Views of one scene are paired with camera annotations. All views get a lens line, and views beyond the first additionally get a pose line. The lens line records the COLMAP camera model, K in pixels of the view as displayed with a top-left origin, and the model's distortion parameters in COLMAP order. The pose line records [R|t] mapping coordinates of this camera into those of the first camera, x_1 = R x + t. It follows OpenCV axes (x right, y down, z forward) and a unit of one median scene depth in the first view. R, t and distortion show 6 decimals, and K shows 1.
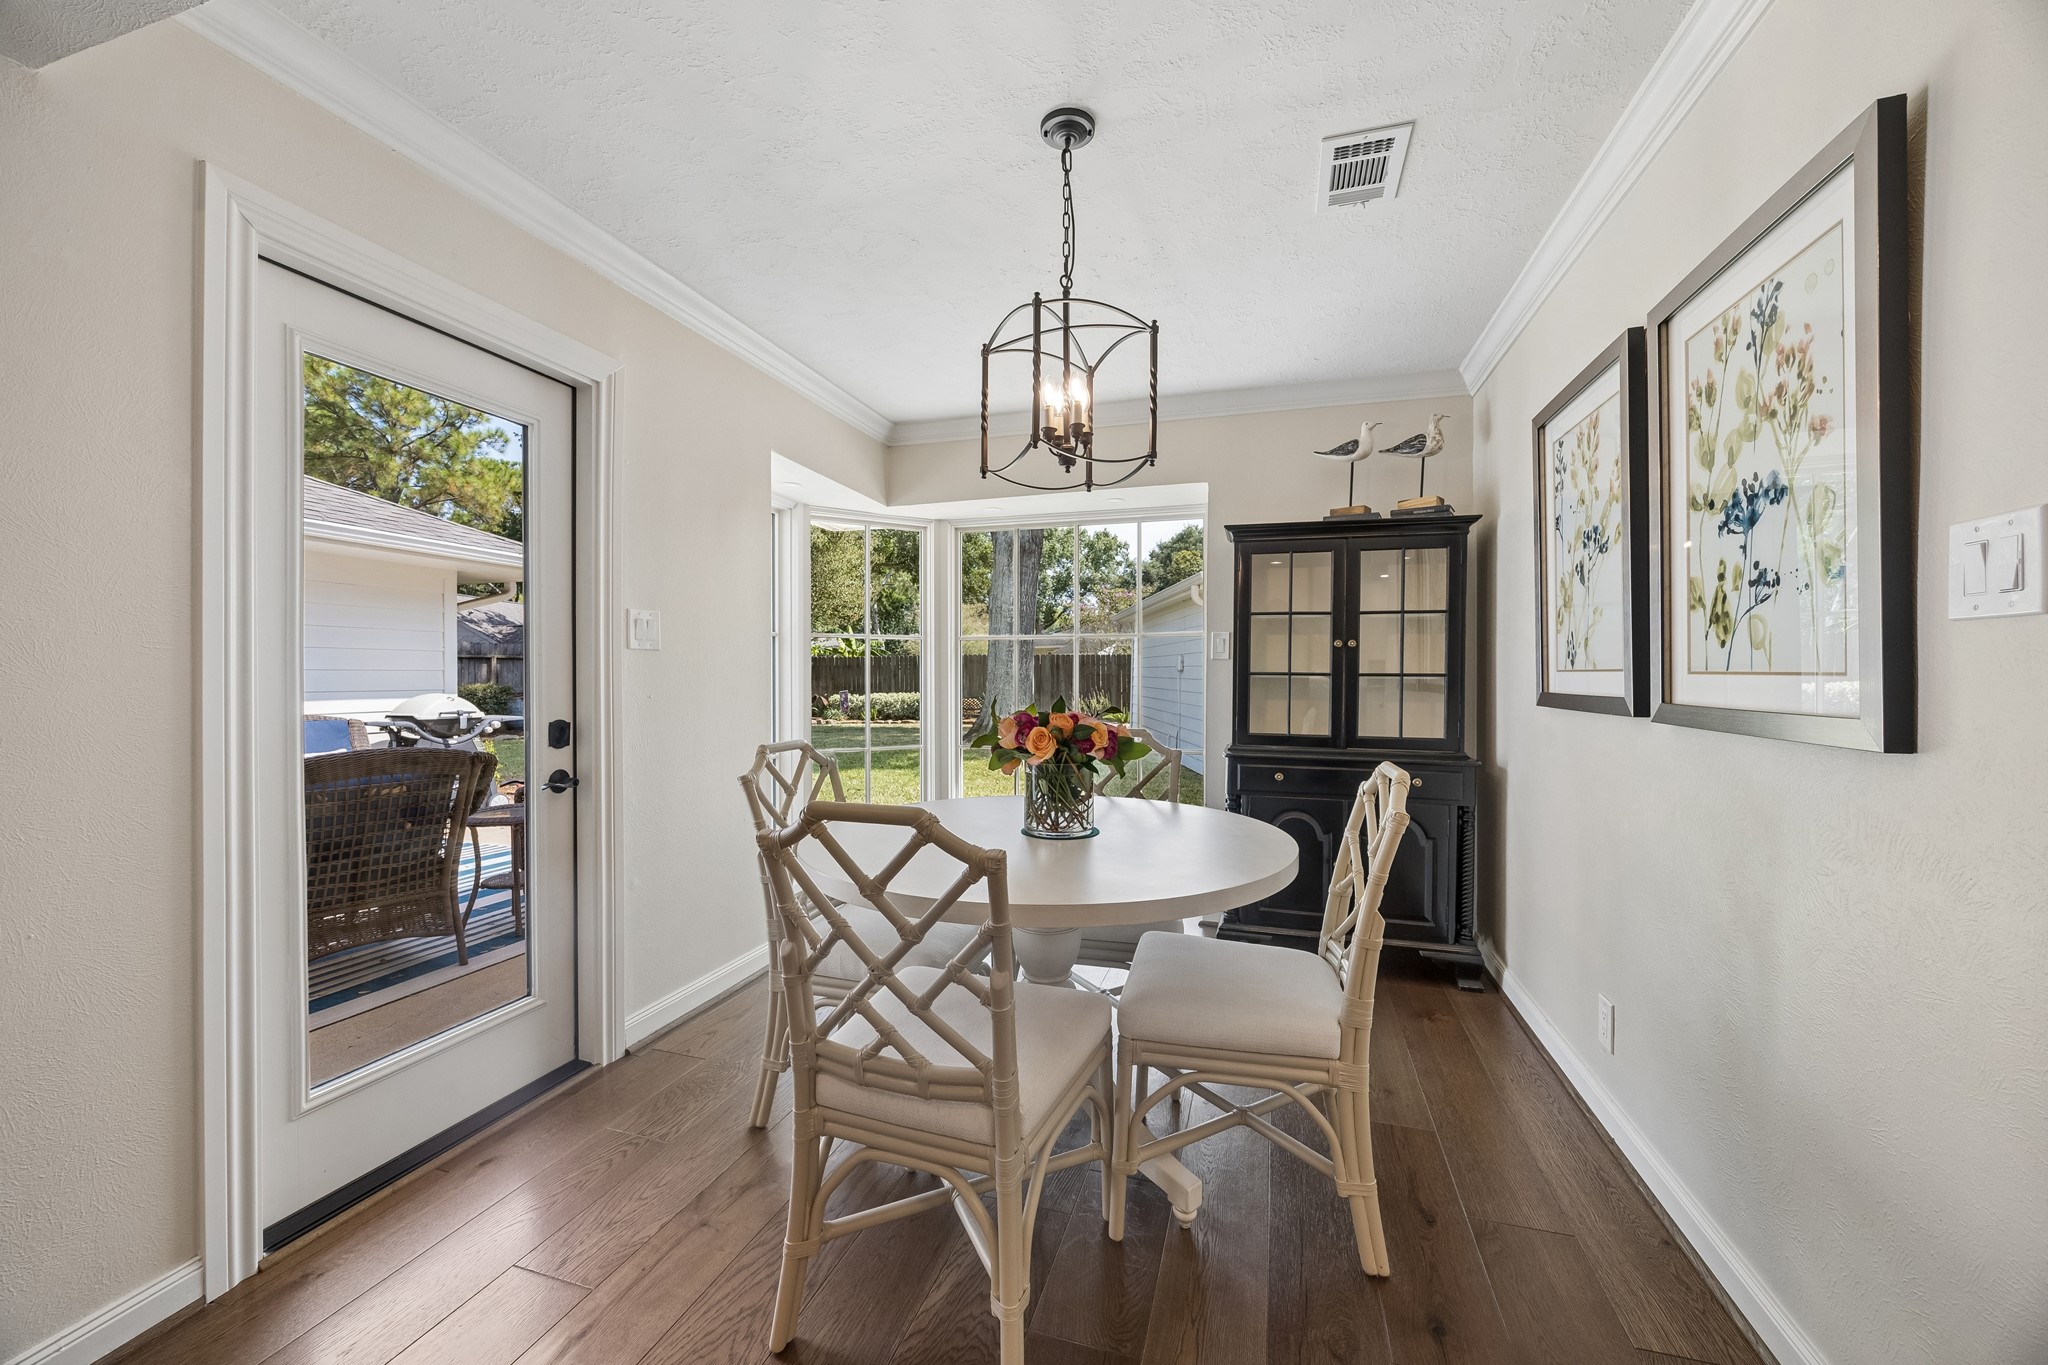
lens RADIAL K [[788.0, 0, 1029.6], [0, 788.0, 671.1], [0, 0, 1]] dist [-0.000562, 0.000018]
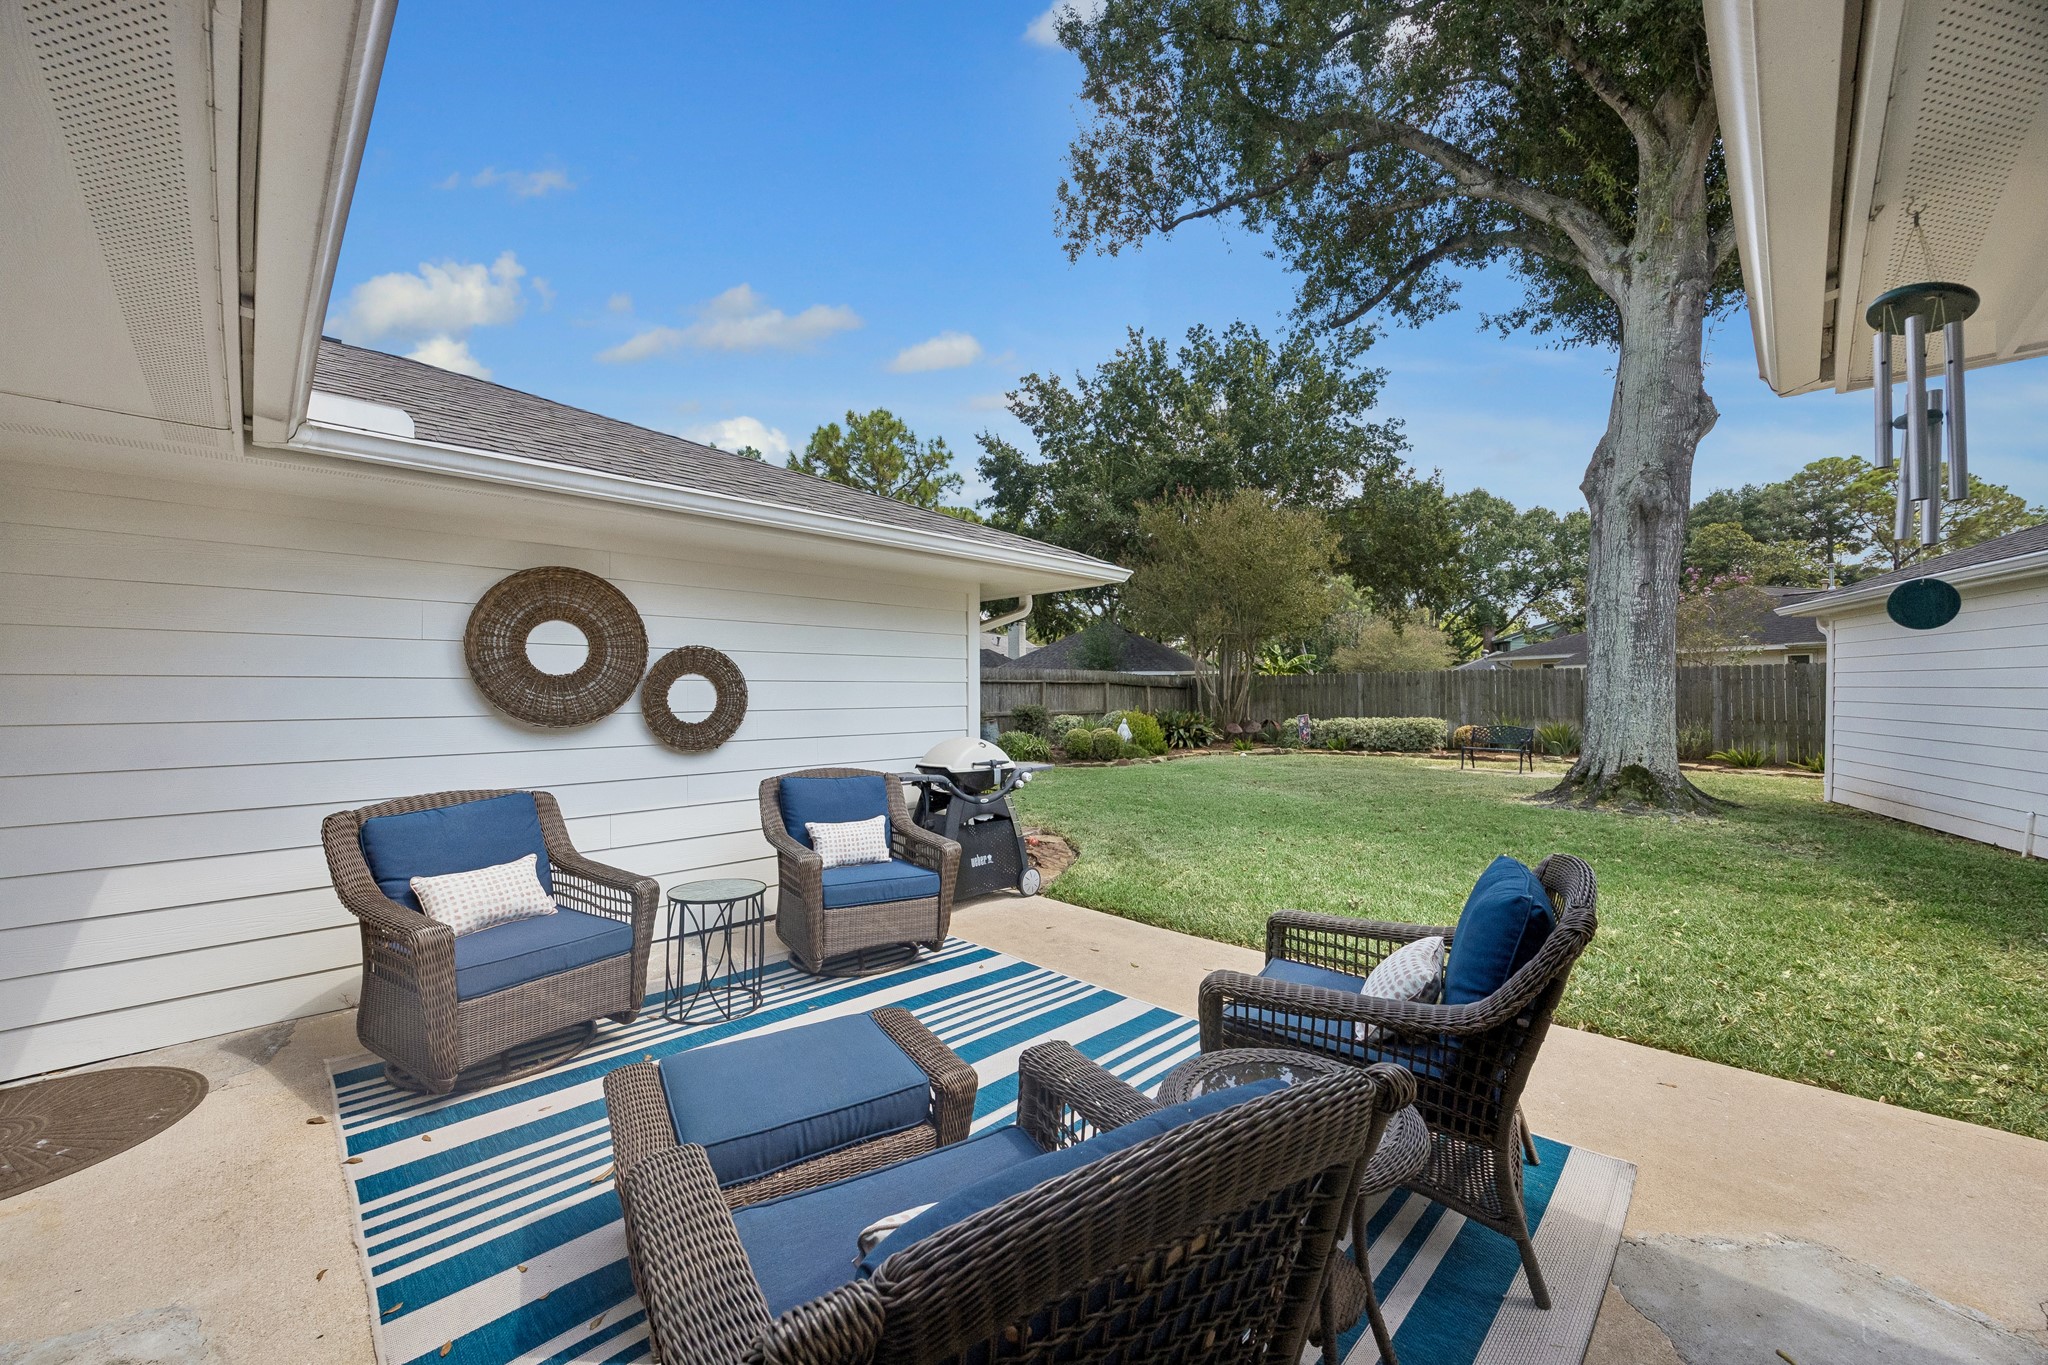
lens RADIAL K [[782.6, 0, 1019.1], [0, 782.6, 684.8], [0, 0, 1]] dist [-0.001402, -0.000295]
pose [[0.879658, -0.008353, -0.475534, -0.104851], [0.007244, 0.999965, -0.004165, -0.006393], [0.475552, 0.000219, 0.879688, 0.105642]]
